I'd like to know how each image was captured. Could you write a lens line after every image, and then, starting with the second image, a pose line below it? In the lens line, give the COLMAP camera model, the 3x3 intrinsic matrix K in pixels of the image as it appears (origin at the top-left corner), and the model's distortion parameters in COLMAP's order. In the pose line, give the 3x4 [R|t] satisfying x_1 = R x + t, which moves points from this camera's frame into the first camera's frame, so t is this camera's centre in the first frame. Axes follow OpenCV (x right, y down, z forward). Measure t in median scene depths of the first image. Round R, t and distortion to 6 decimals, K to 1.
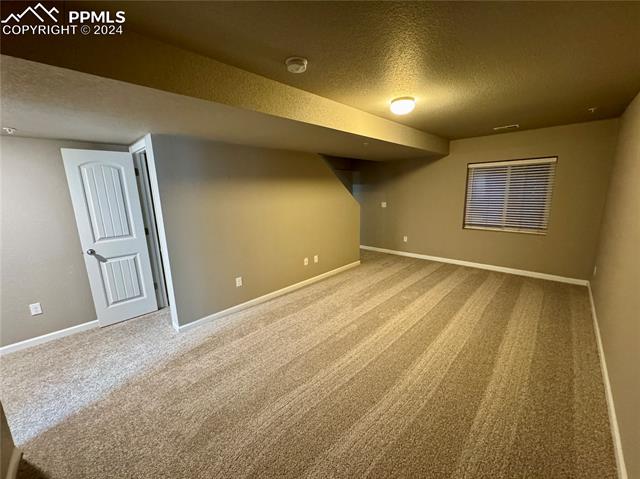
lens RADIAL K [[255.3, 0, 317.9], [0, 255.3, 240.4], [0, 0, 1]] dist [-0.001132, -0.000171]
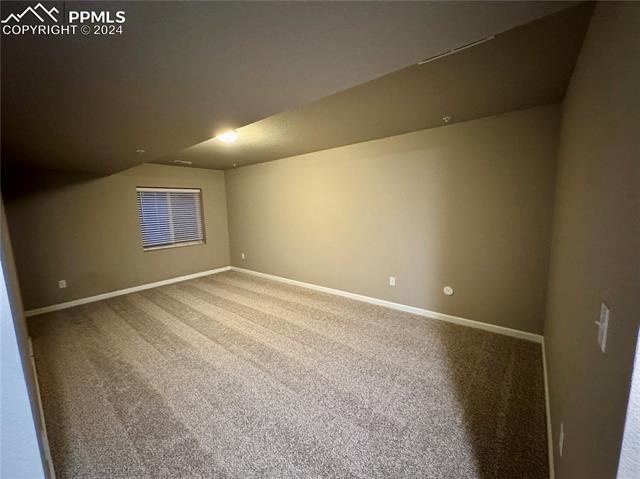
lens RADIAL K [[255.3, 0, 318.8], [0, 255.3, 237.1], [0, 0, 1]] dist [-0.001132, -0.000171]
pose [[-0.072976, -0.087864, 0.993456, -0.583902], [0.230878, 0.967565, 0.102533, -0.058751], [-0.970242, 0.236849, -0.050324, 0.496597]]
